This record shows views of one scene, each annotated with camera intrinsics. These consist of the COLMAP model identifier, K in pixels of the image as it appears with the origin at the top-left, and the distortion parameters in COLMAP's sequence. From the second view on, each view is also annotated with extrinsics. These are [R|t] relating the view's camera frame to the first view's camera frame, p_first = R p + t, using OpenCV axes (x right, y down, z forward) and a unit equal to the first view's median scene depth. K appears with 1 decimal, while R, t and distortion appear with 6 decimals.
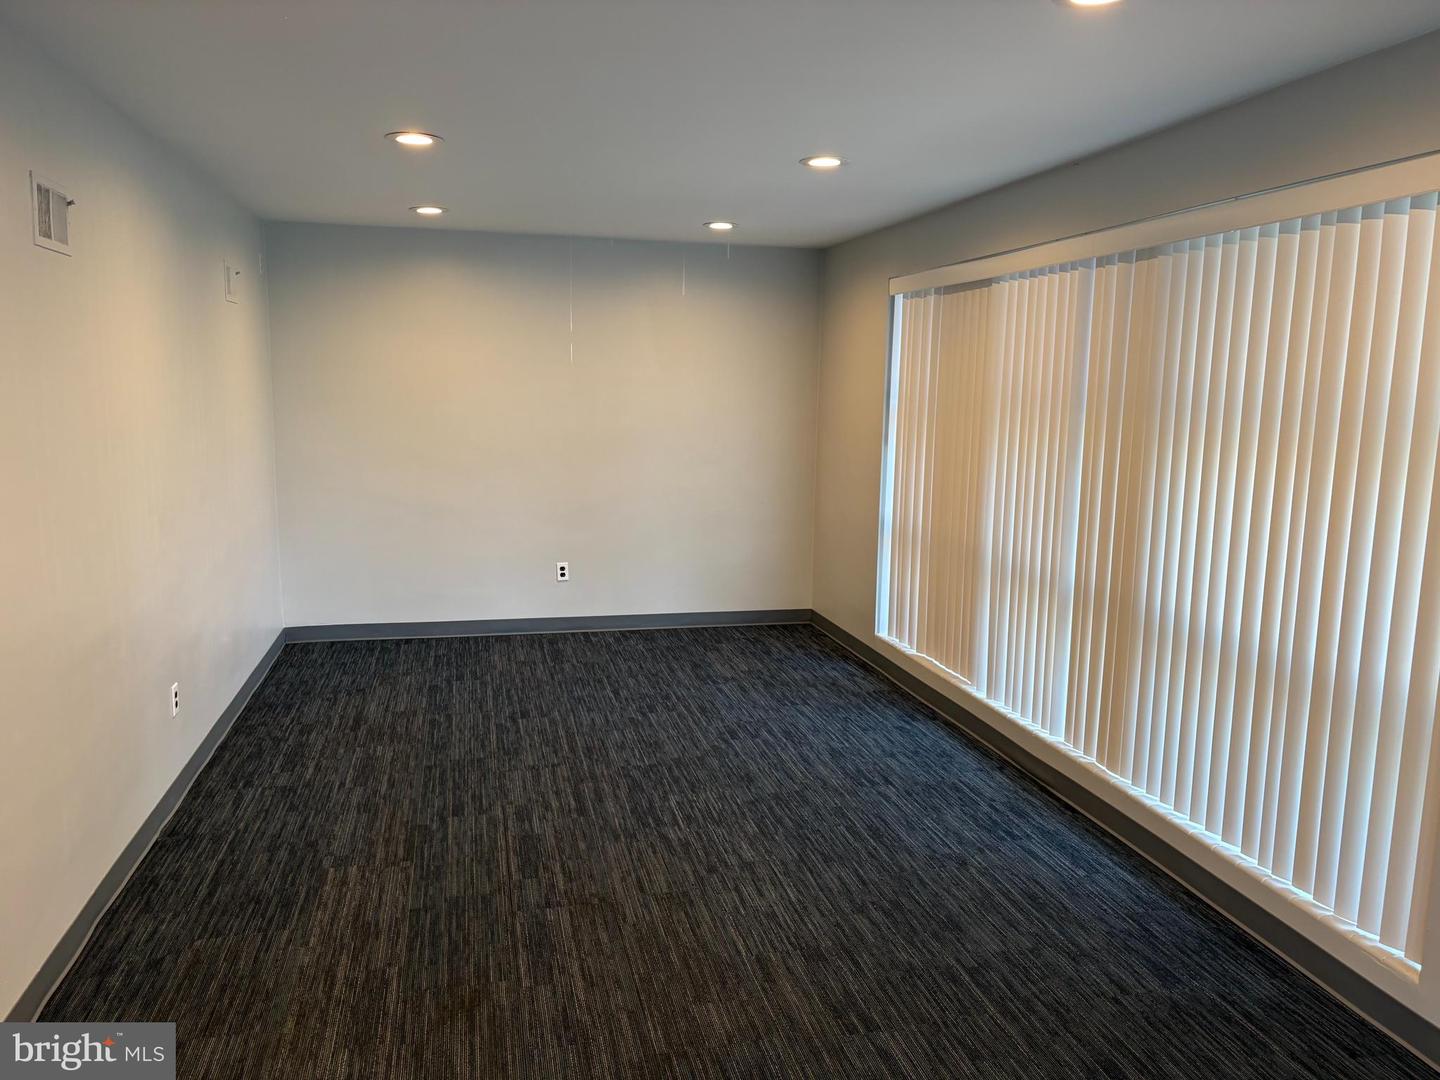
lens RADIAL K [[1087.8, 0, 725.0], [0, 1087.8, 541.3], [0, 0, 1]] dist [0.034444, -0.005399]
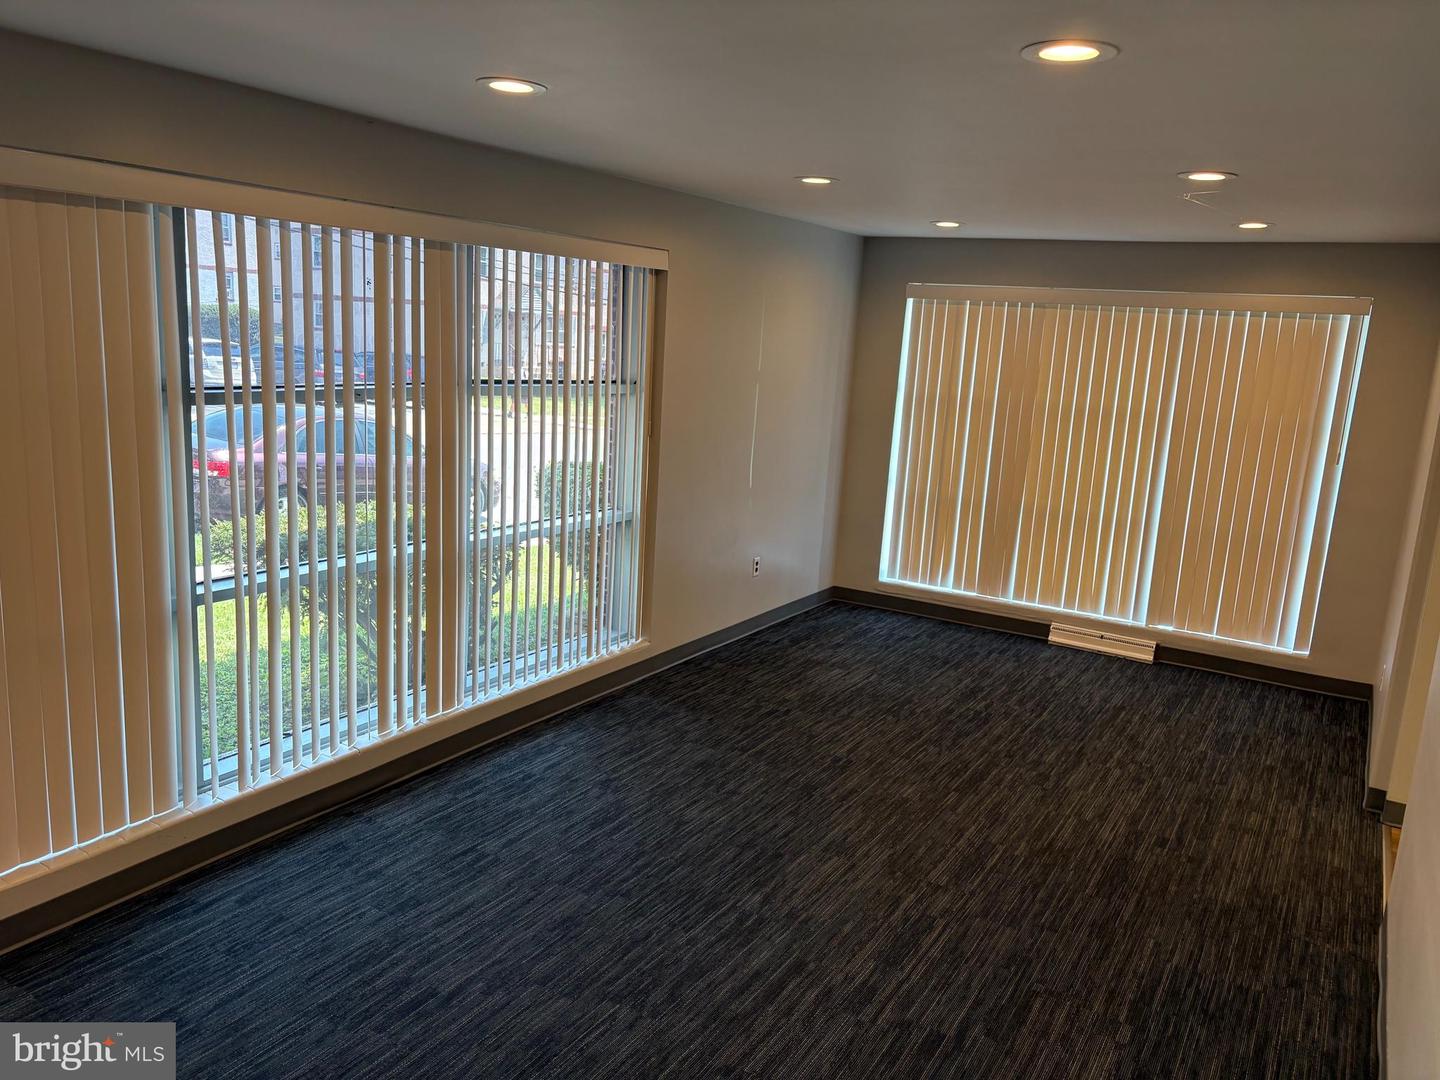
lens RADIAL K [[1087.8, 0, 725.3], [0, 1087.8, 541.2], [0, 0, 1]] dist [0.034444, -0.005399]
pose [[-0.714789, -0.194402, 0.671778, -0.616580], [0.034872, 0.949484, 0.311872, -0.317605], [-0.698471, 0.246349, -0.671901, 1.632811]]
